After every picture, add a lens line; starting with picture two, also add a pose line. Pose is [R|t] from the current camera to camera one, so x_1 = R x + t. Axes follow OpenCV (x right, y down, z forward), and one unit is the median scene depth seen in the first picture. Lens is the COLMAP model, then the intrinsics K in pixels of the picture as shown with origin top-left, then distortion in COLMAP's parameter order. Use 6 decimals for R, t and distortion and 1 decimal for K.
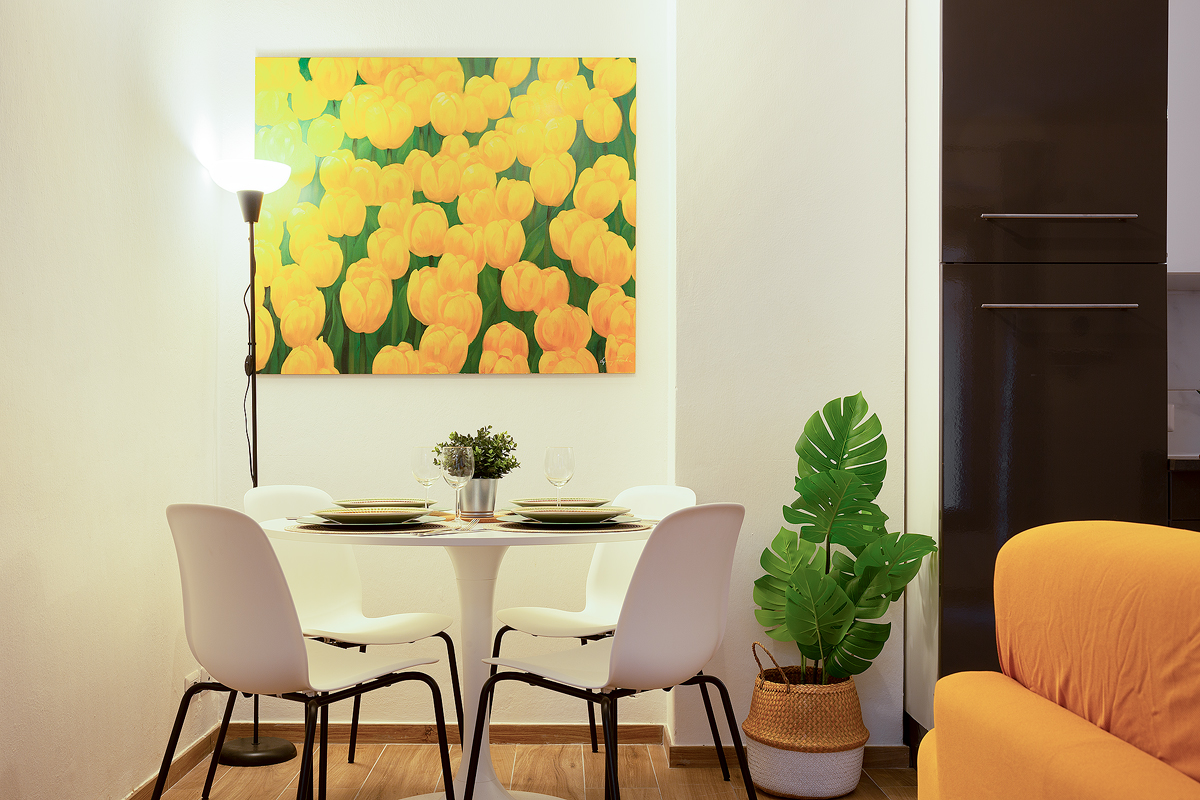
lens RADIAL K [[1343.7, 0, 599.8], [0, 1343.7, 411.0], [0, 0, 1]] dist [0.039795, 0.000000]
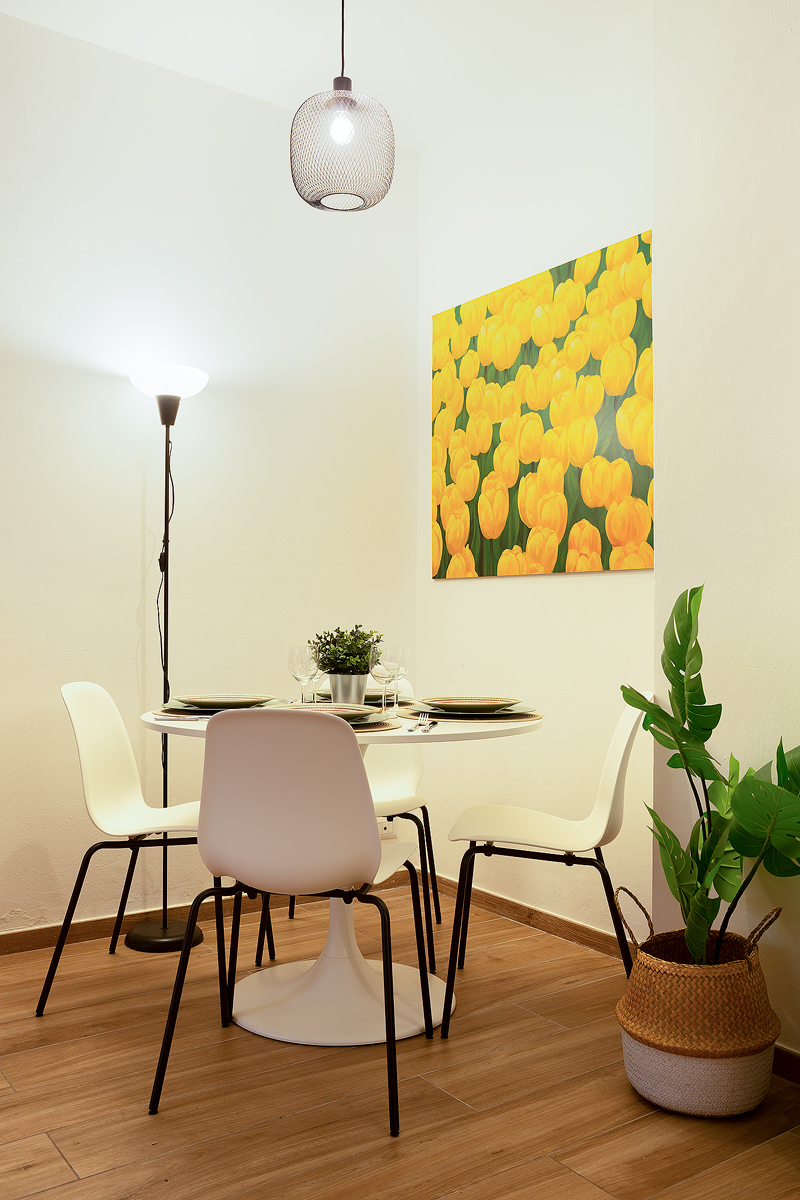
lens RADIAL K [[1021.5, 0, 392.3], [0, 1021.5, 605.5], [0, 0, 1]] dist [-0.042389, 0.049367]
pose [[0.575258, -0.005426, -0.817954, 0.464780], [-0.003072, 0.999957, -0.008793, 0.004307], [0.817966, 0.007571, 0.575217, 0.451192]]
